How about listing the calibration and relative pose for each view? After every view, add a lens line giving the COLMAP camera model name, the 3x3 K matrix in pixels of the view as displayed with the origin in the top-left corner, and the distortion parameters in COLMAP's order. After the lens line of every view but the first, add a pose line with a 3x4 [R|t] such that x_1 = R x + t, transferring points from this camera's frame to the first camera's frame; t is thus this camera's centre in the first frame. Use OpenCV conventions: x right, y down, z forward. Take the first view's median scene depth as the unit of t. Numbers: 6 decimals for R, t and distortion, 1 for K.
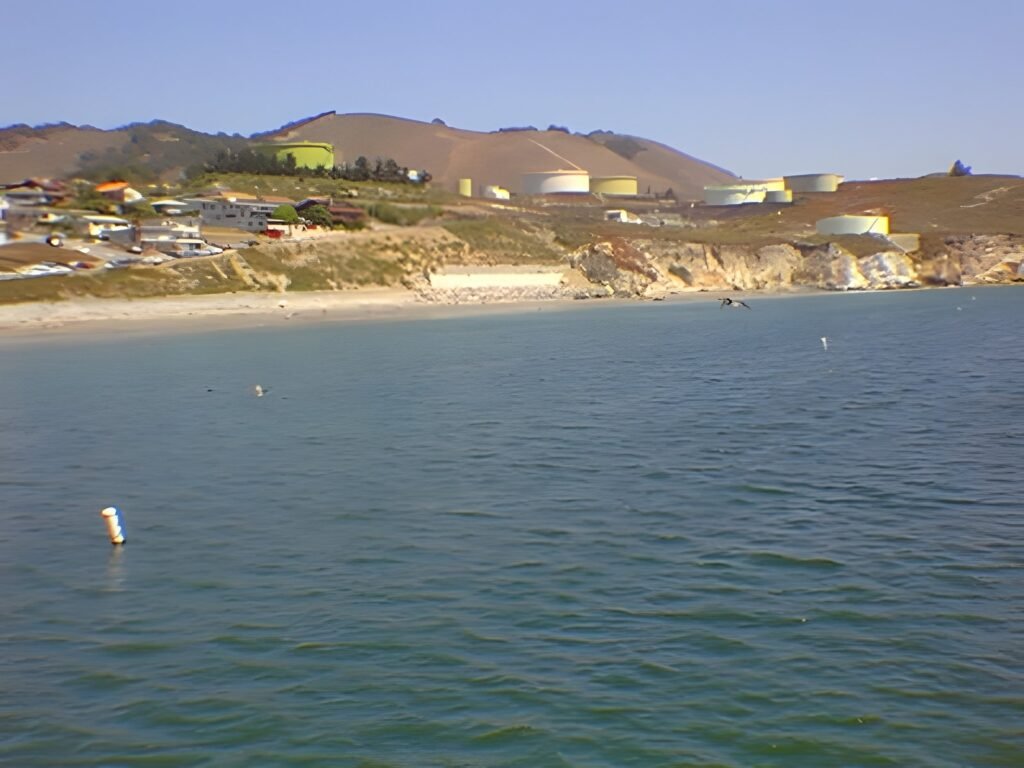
lens RADIAL K [[1315.6, 0, 521.0], [0, 1315.6, 378.5], [0, 0, 1]] dist [-0.021391, 0.000000]
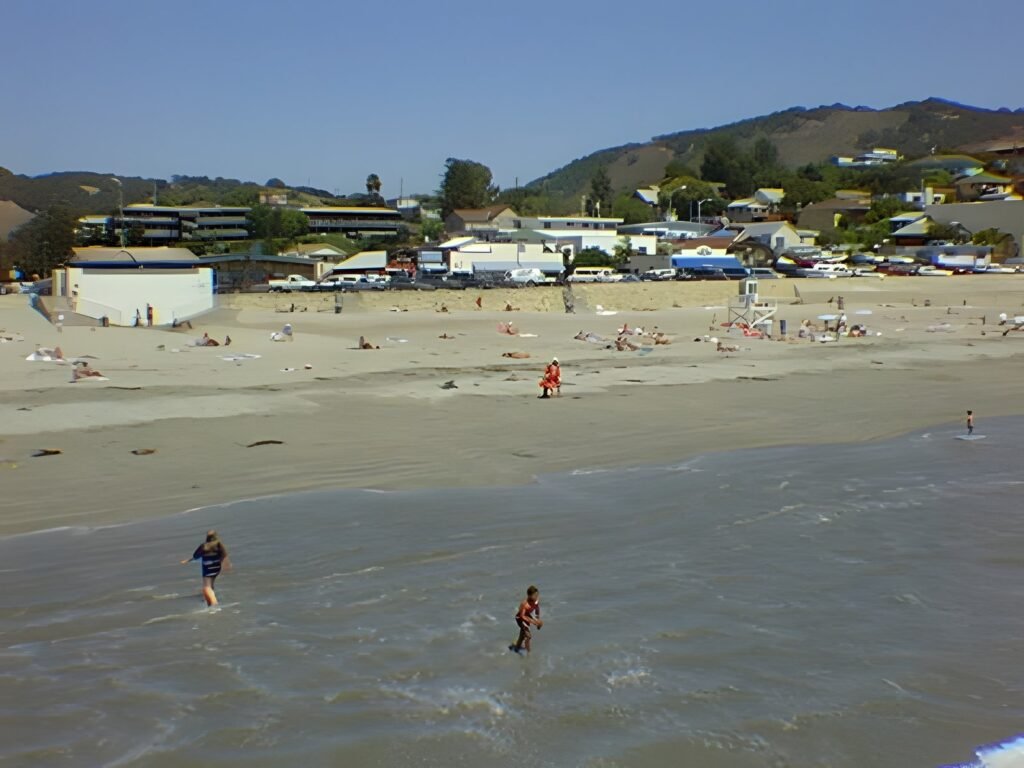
lens RADIAL K [[1315.6, 0, 521.6], [0, 1315.6, 373.8], [0, 0, 1]] dist [-0.021391, 0.000000]
pose [[0.876861, 0.052362, -0.477884, -0.165729], [-0.049632, 0.998599, 0.018348, 0.001324], [0.478175, 0.007630, 0.878231, 0.050172]]
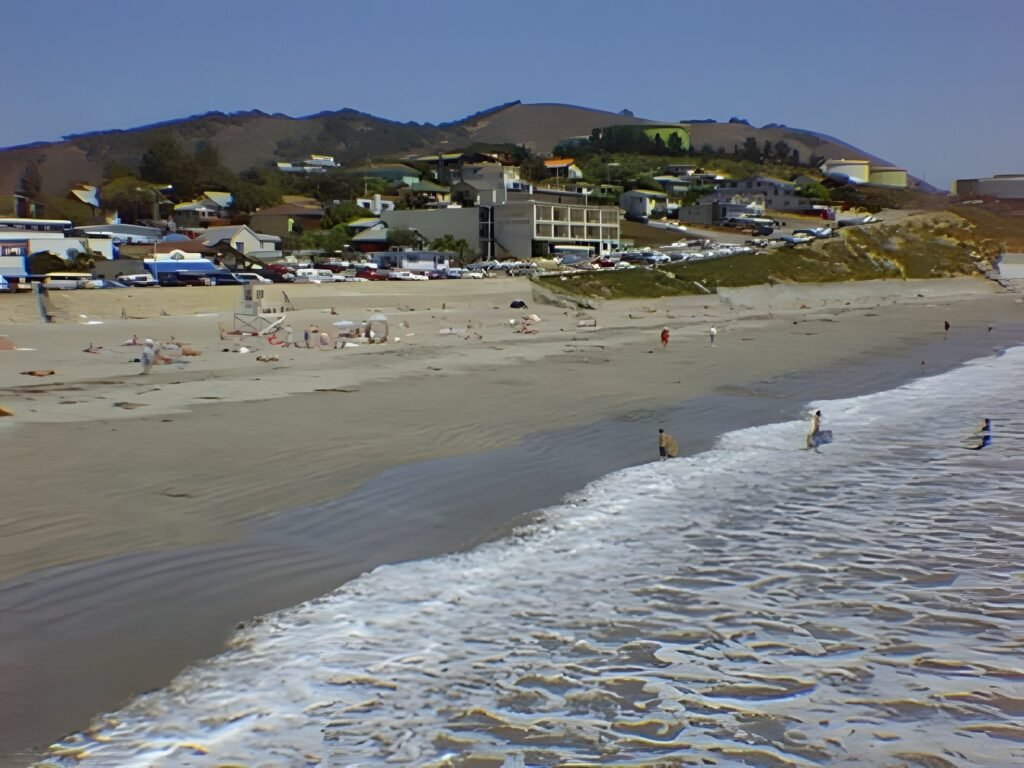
lens RADIAL K [[1315.6, 0, 517.1], [0, 1315.6, 392.8], [0, 0, 1]] dist [-0.021391, 0.000000]
pose [[0.997649, 0.019483, -0.065710, -0.183703], [-0.018664, 0.999741, 0.013046, 0.001366], [0.065947, -0.011789, 0.997754, 0.056091]]
